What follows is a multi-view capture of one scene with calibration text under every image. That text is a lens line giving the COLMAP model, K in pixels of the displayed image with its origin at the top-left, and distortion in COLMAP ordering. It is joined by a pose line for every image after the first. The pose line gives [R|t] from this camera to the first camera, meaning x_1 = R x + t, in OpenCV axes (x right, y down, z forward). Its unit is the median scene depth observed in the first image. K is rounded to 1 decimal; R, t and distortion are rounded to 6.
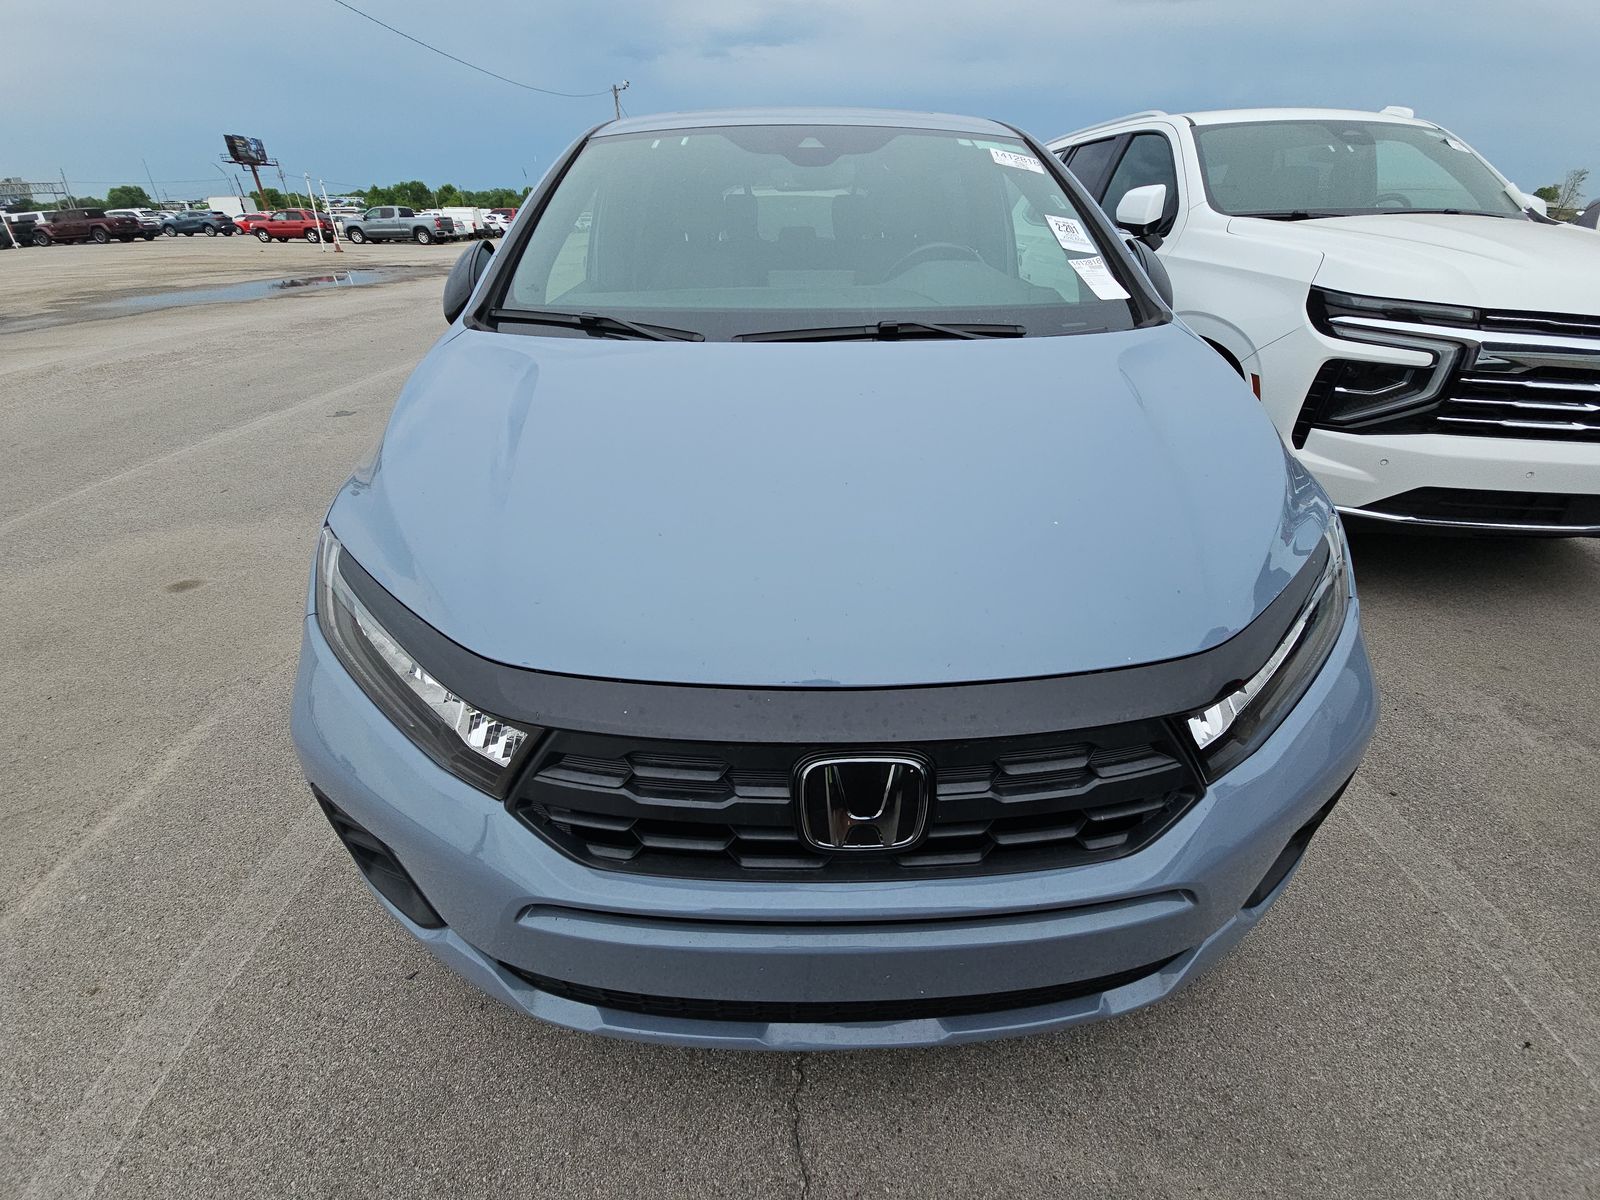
lens RADIAL K [[644.8, 0, 800.0], [0, 644.8, 600.0], [0, 0, 1]] dist [0.052078, -0.028157]
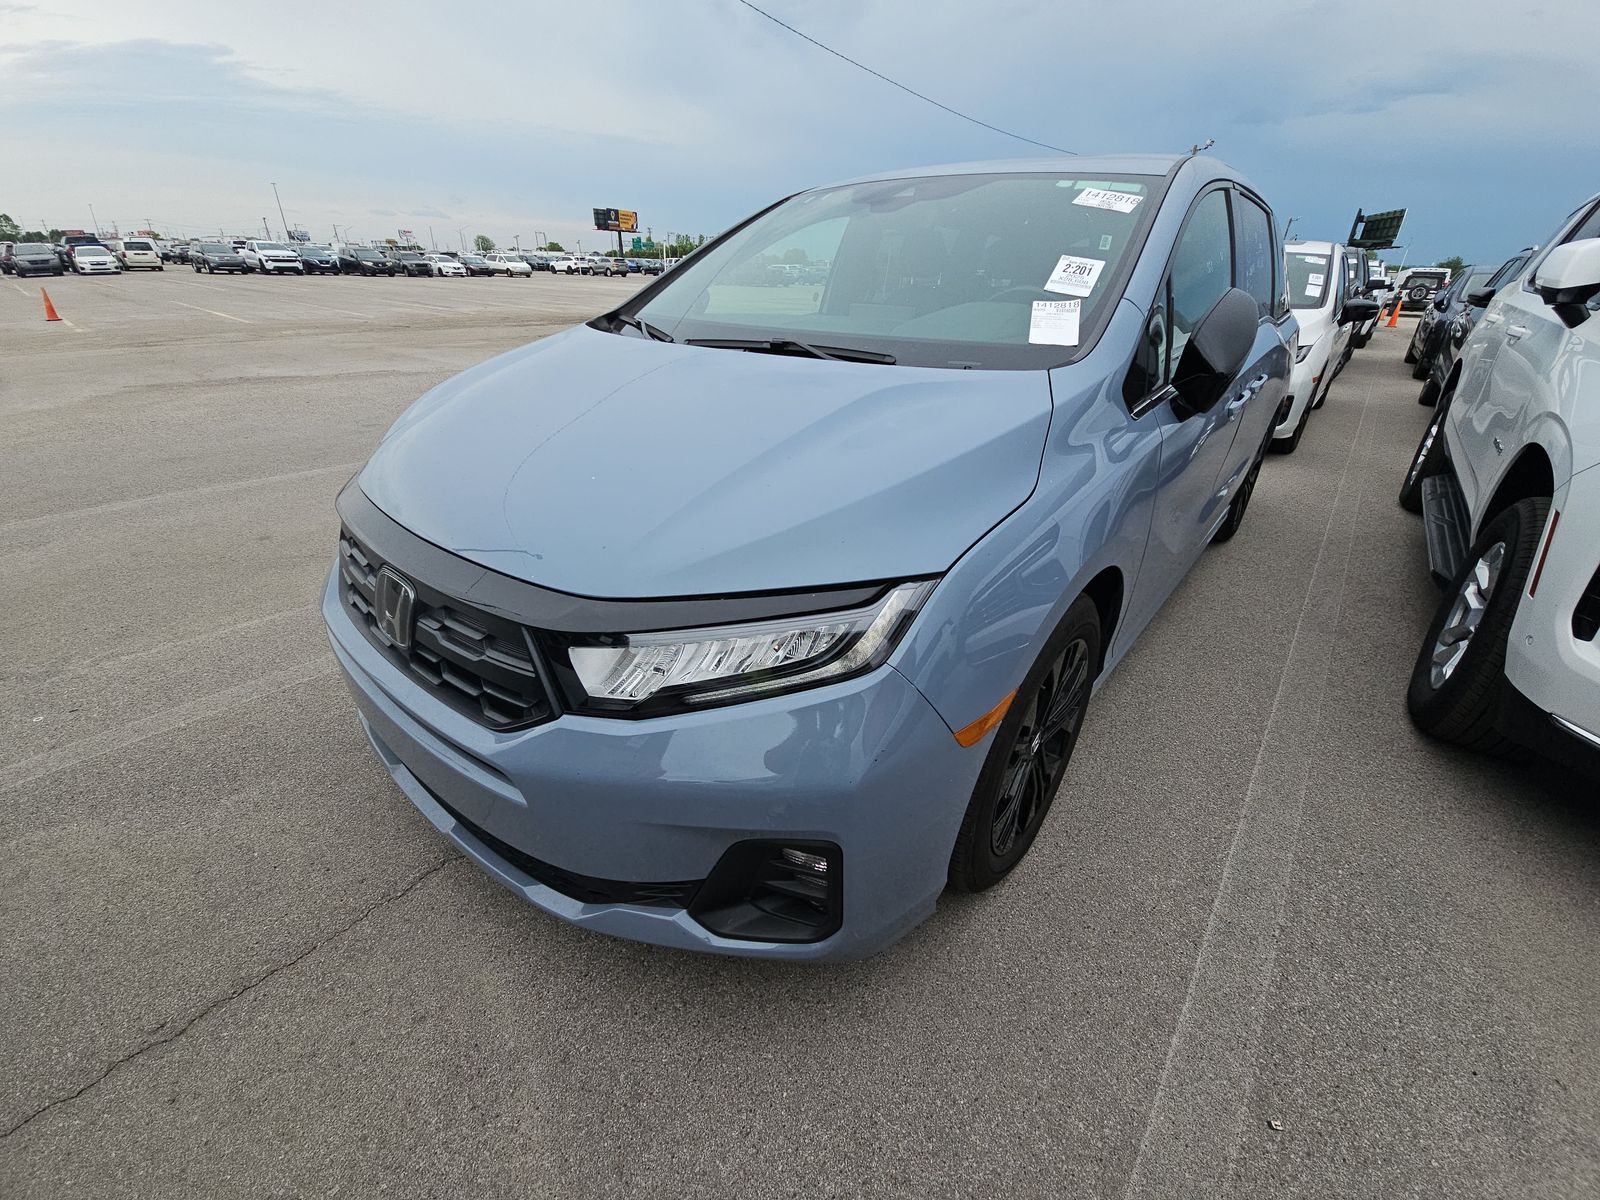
lens RADIAL K [[644.8, 0, 800.0], [0, 644.8, 600.0], [0, 0, 1]] dist [0.052078, -0.028157]
pose [[0.741699, 0.301753, -0.599022, 0.996614], [-0.339810, 0.939040, 0.052288, -0.069779], [0.578284, 0.164772, 0.799023, 0.188724]]
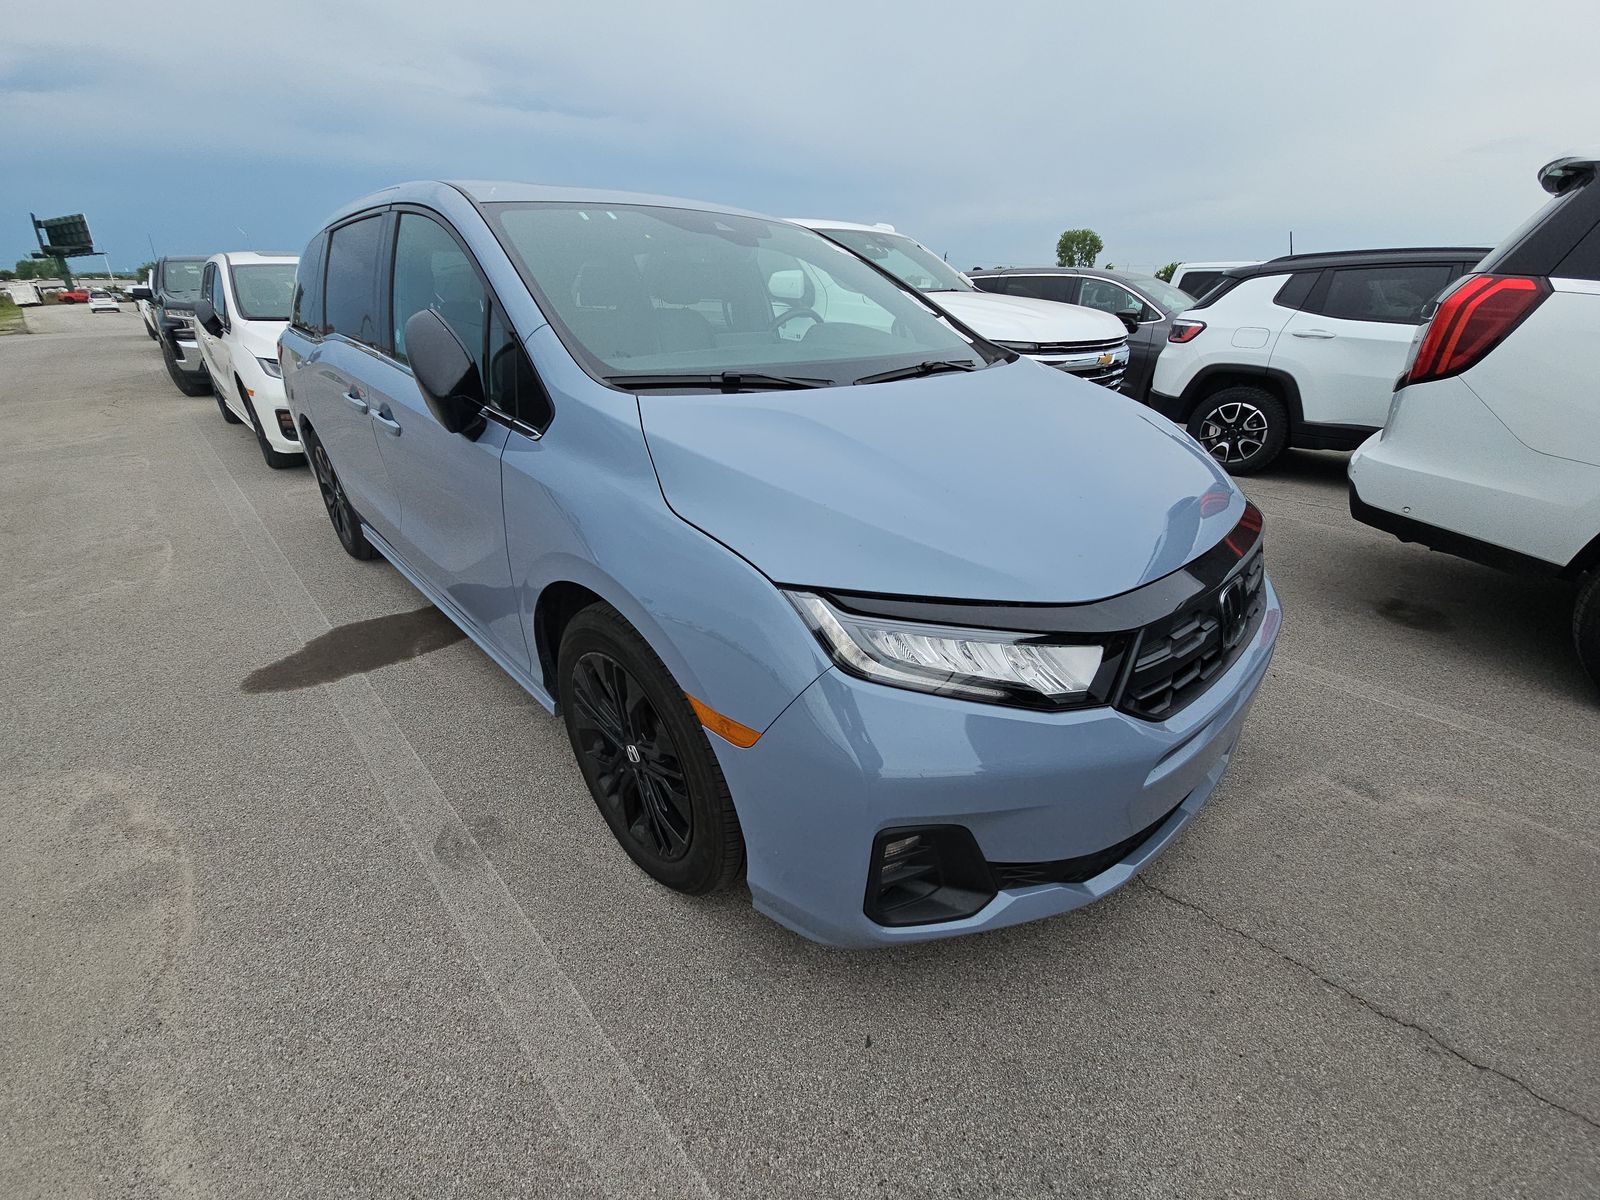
lens RADIAL K [[635.2, 0, 830.7], [0, 635.2, 593.3], [0, 0, 1]] dist [0.047007, -0.026543]
pose [[0.729949, -0.284384, 0.621530, -0.978779], [0.339033, 0.940229, 0.032032, -0.085603], [-0.593490, 0.187338, 0.782735, 0.169818]]
